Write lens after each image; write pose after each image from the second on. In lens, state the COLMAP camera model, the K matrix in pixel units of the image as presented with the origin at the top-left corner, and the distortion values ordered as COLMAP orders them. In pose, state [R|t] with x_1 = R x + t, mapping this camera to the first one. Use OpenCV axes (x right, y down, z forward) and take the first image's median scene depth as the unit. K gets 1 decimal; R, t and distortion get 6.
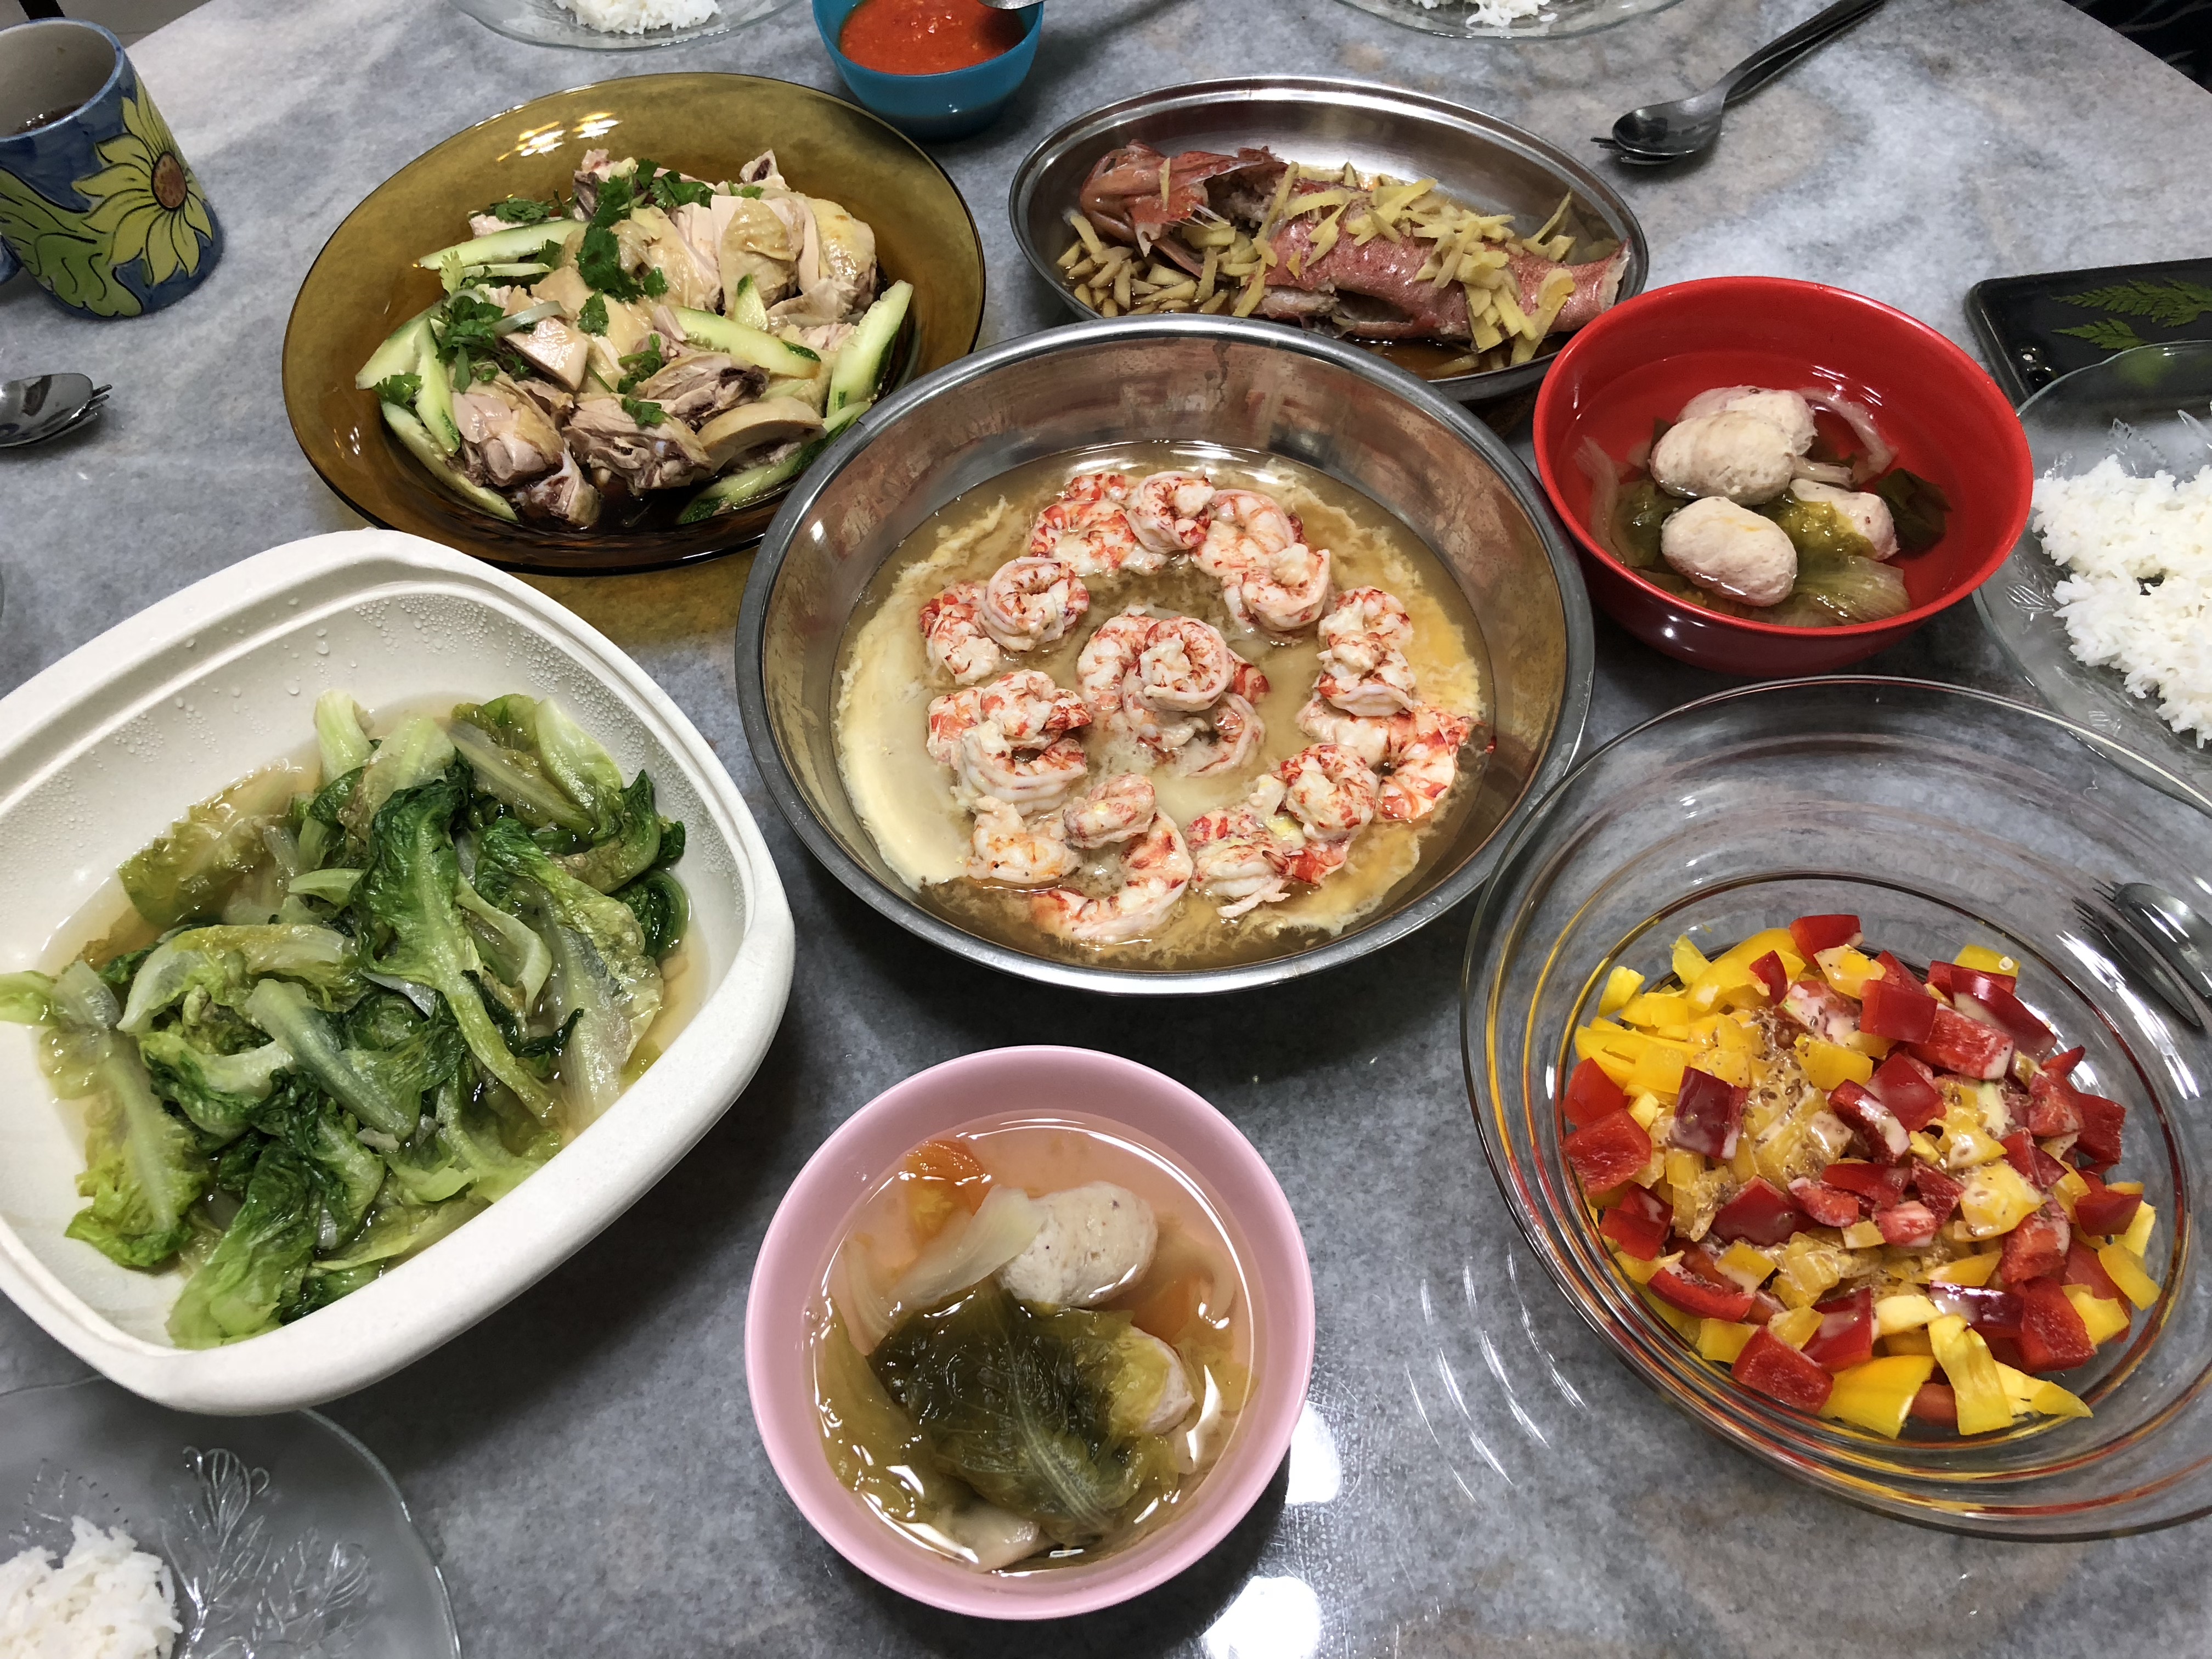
lens RADIAL K [[1821.1, 0, 1106.3], [0, 1821.1, 829.1], [0, 0, 1]] dist [0.029192, -0.008891]
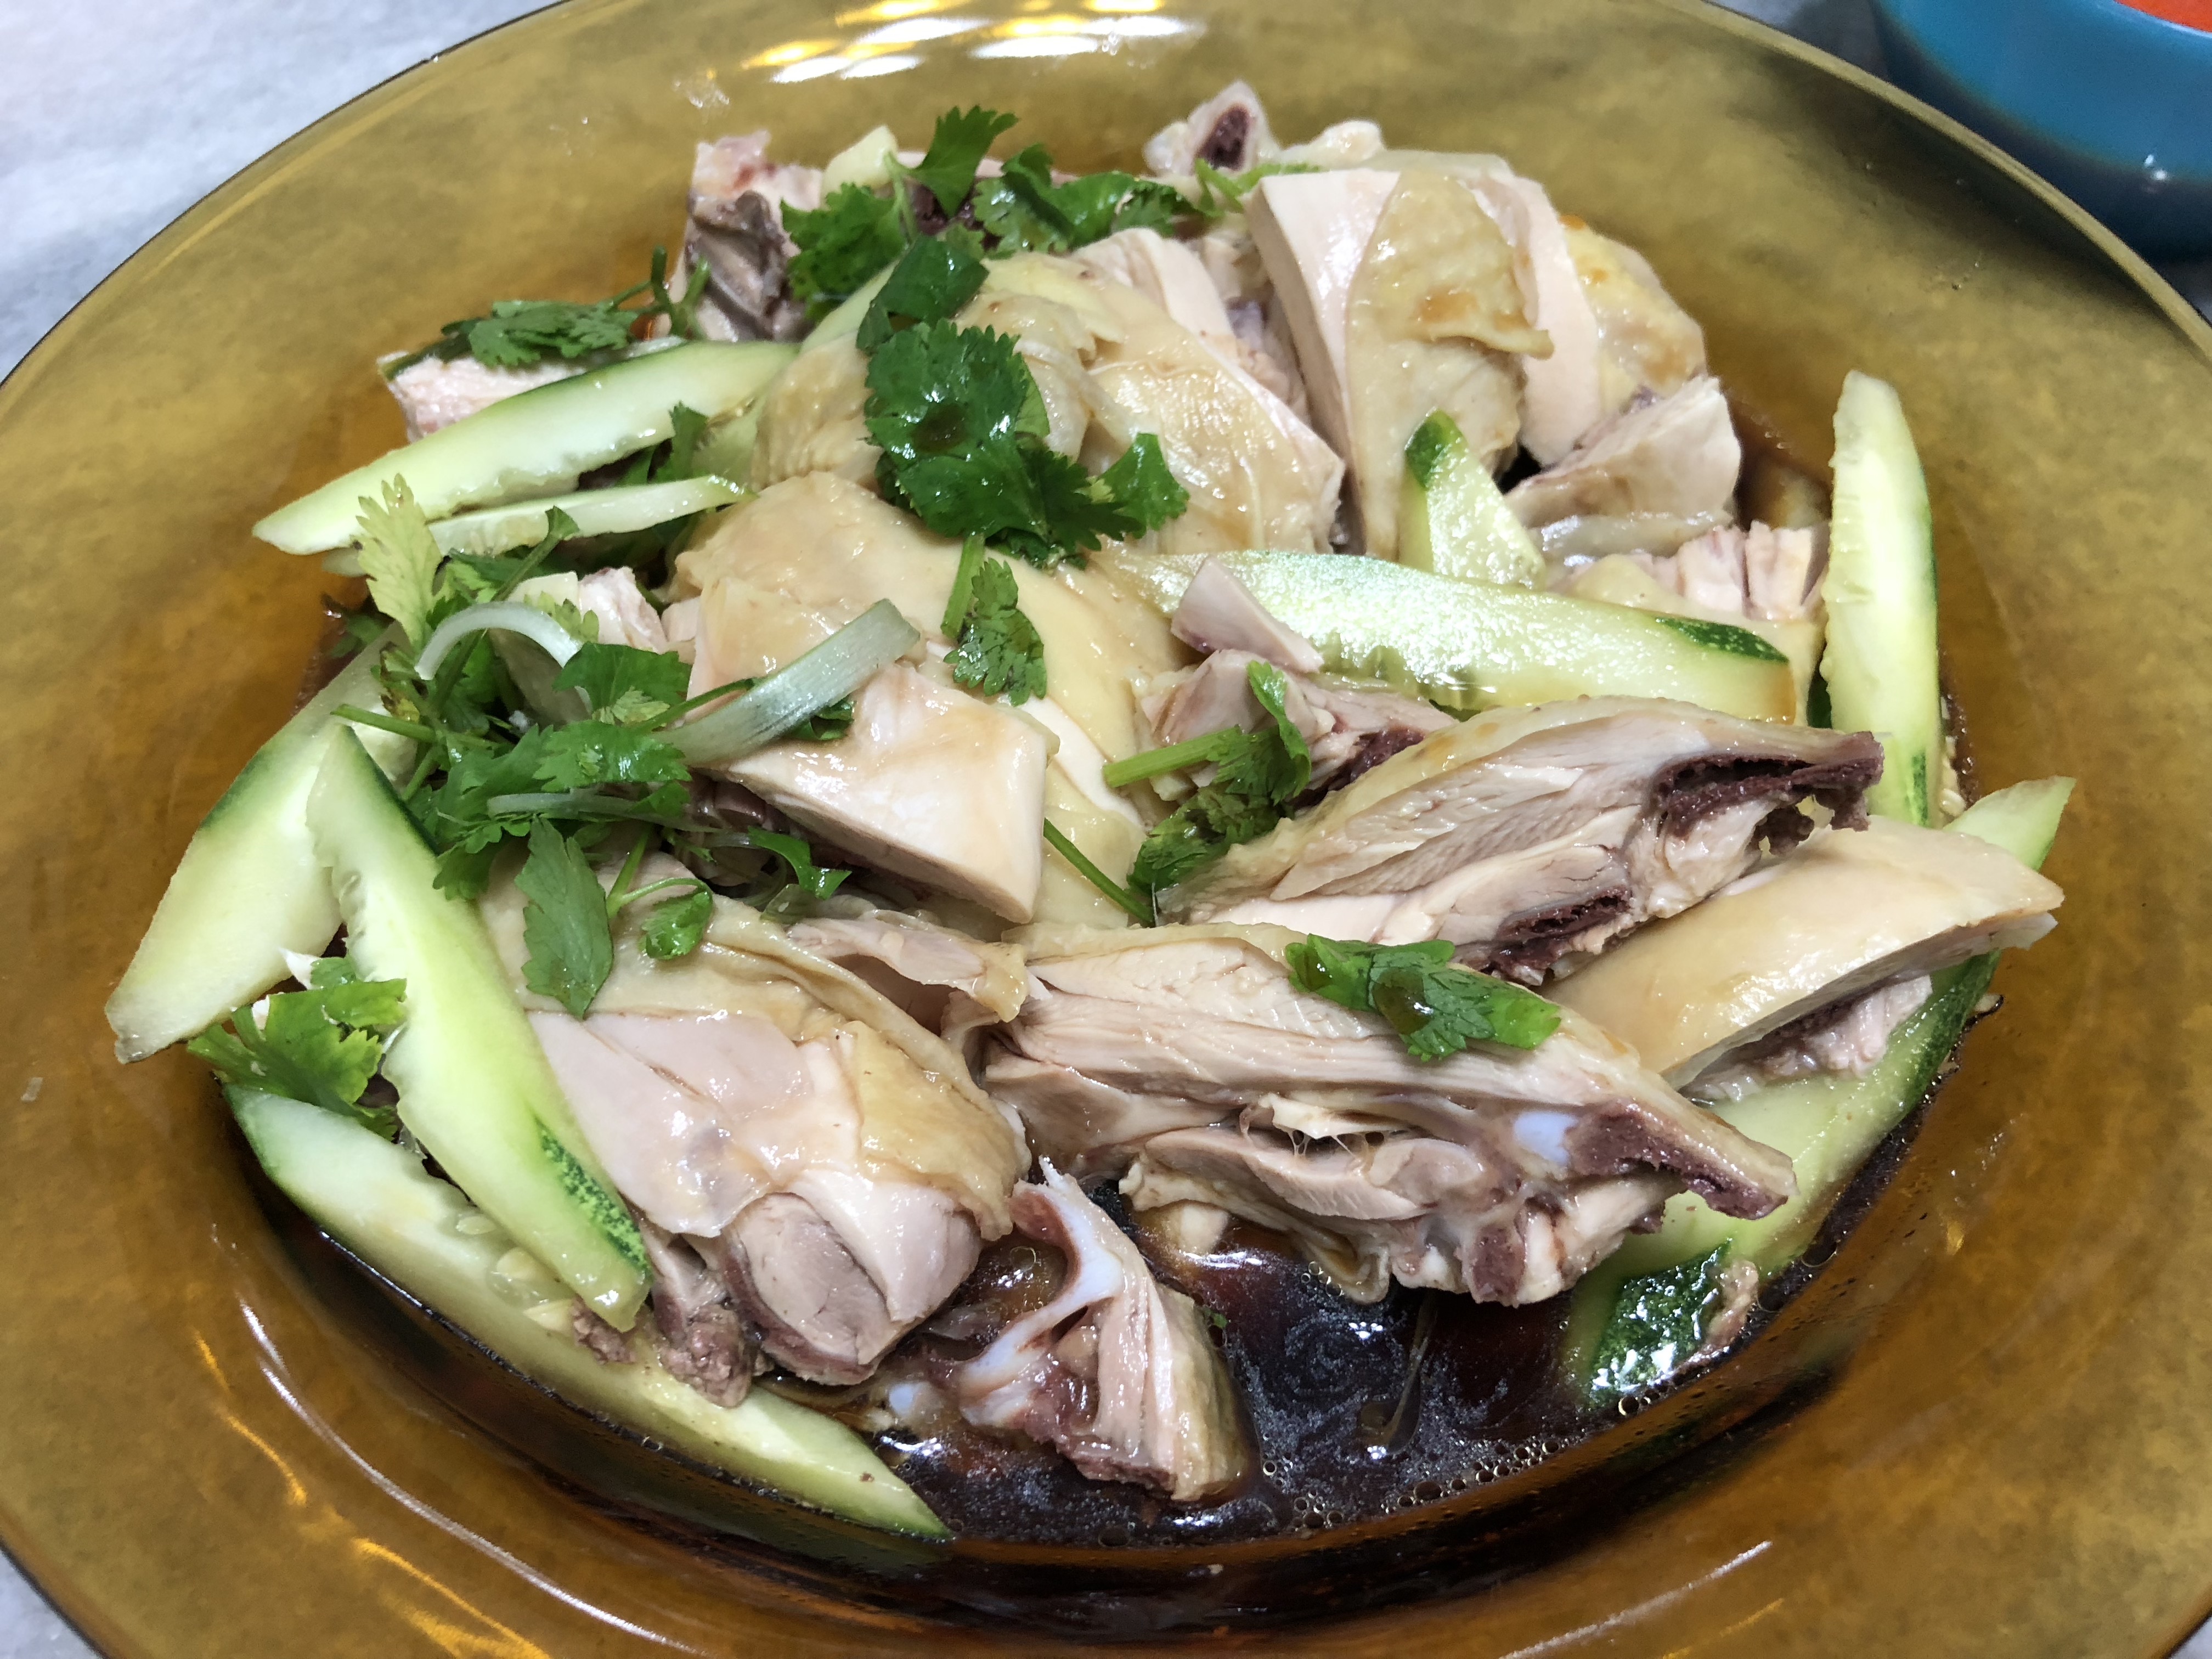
lens RADIAL K [[1821.1, 0, 1103.8], [0, 1821.1, 833.4], [0, 0, 1]] dist [0.029192, -0.008891]
pose [[0.971760, -0.167636, 0.166074, -0.319442], [0.180665, 0.981286, -0.066618, -0.232619], [-0.151799, 0.094740, 0.983861, 0.740935]]
